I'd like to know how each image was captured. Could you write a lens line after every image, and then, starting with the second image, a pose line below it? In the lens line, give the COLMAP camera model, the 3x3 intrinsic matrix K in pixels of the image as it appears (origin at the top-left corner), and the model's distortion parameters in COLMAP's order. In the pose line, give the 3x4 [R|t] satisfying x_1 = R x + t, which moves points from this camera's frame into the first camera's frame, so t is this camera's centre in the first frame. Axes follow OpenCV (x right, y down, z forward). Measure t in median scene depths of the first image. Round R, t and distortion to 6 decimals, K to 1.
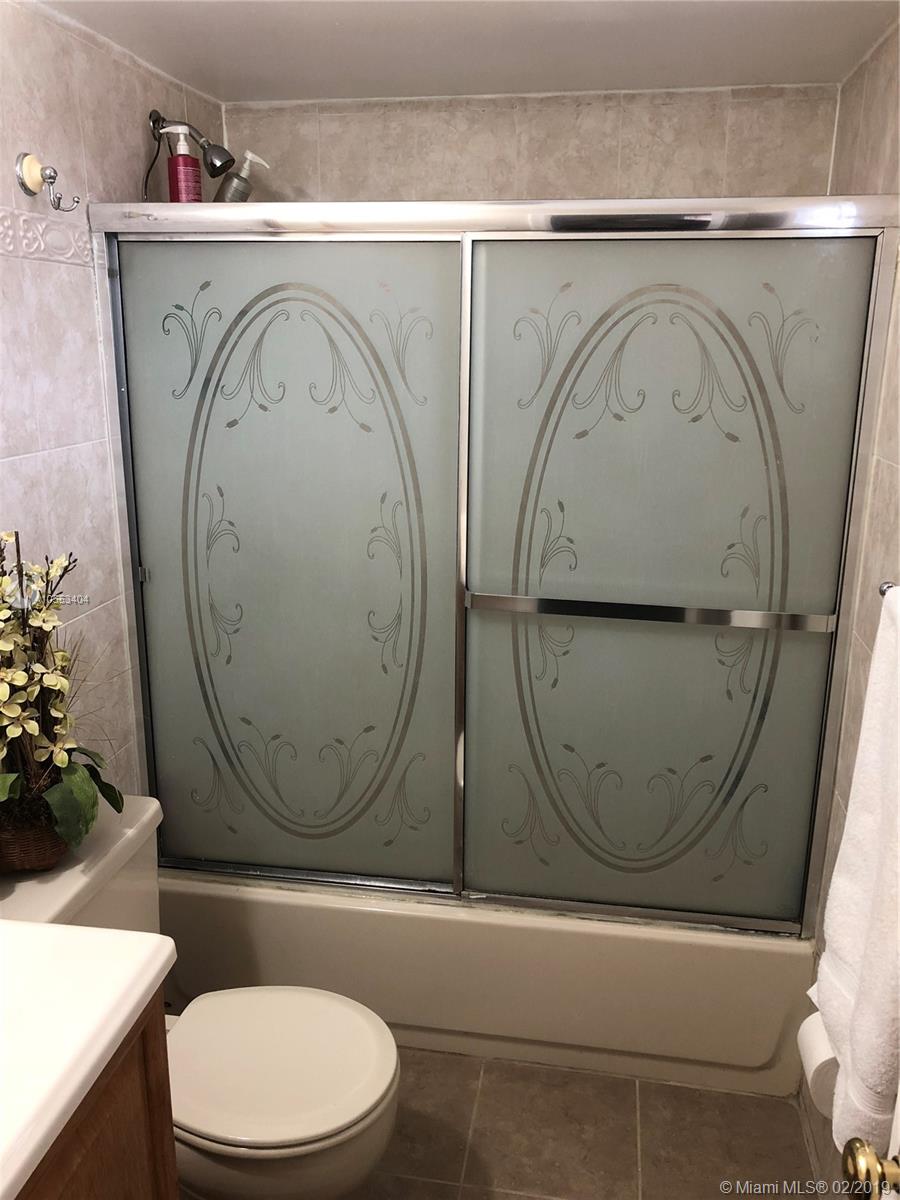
lens RADIAL K [[962.1, 0, 450.0], [0, 962.1, 600.0], [0, 0, 1]] dist [0.008408, -0.006026]
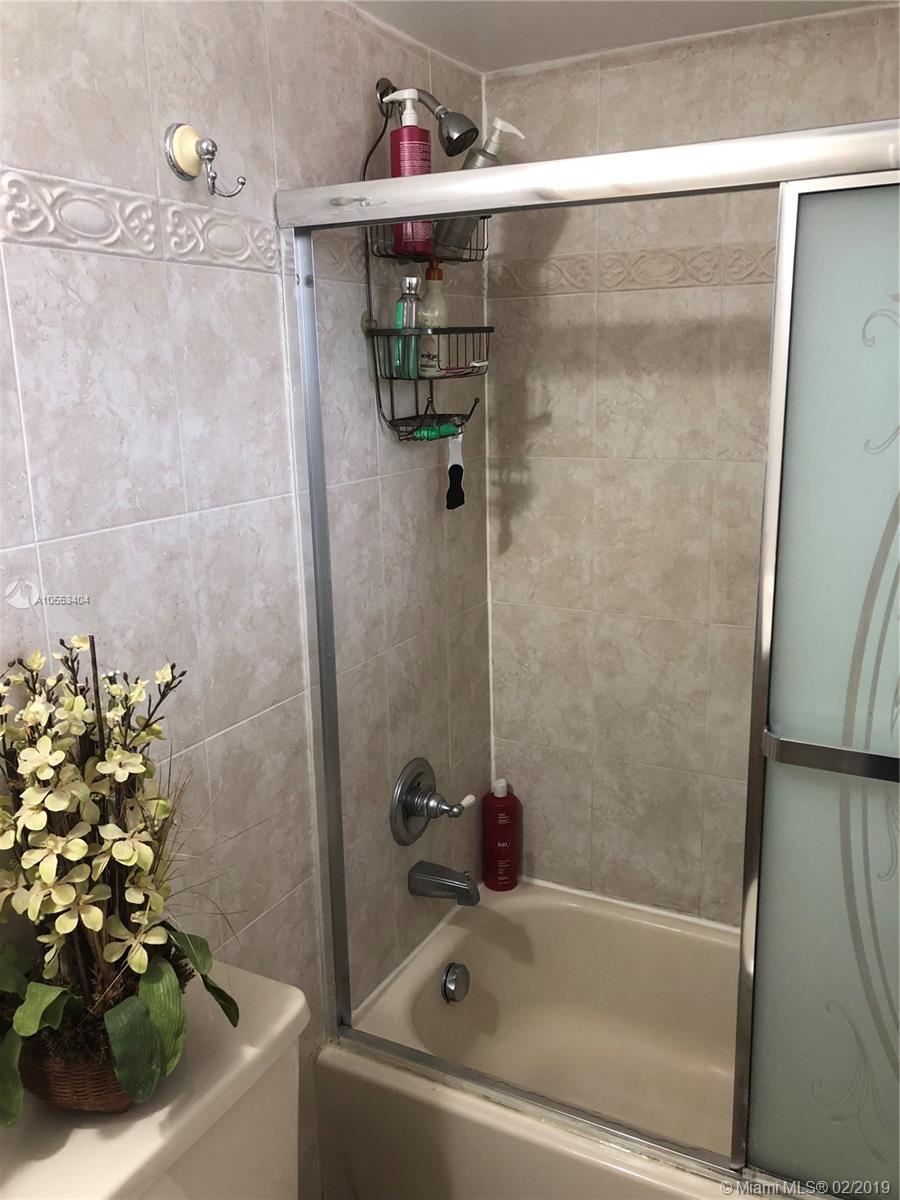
lens RADIAL K [[986.2, 0, 450.0], [0, 986.2, 600.0], [0, 0, 1]] dist [0.001702, 0.015108]
pose [[0.950066, 0.042280, -0.309172, 0.016118], [-0.053213, 0.998218, -0.027012, -0.070637], [0.307479, 0.042115, 0.950622, 0.304005]]
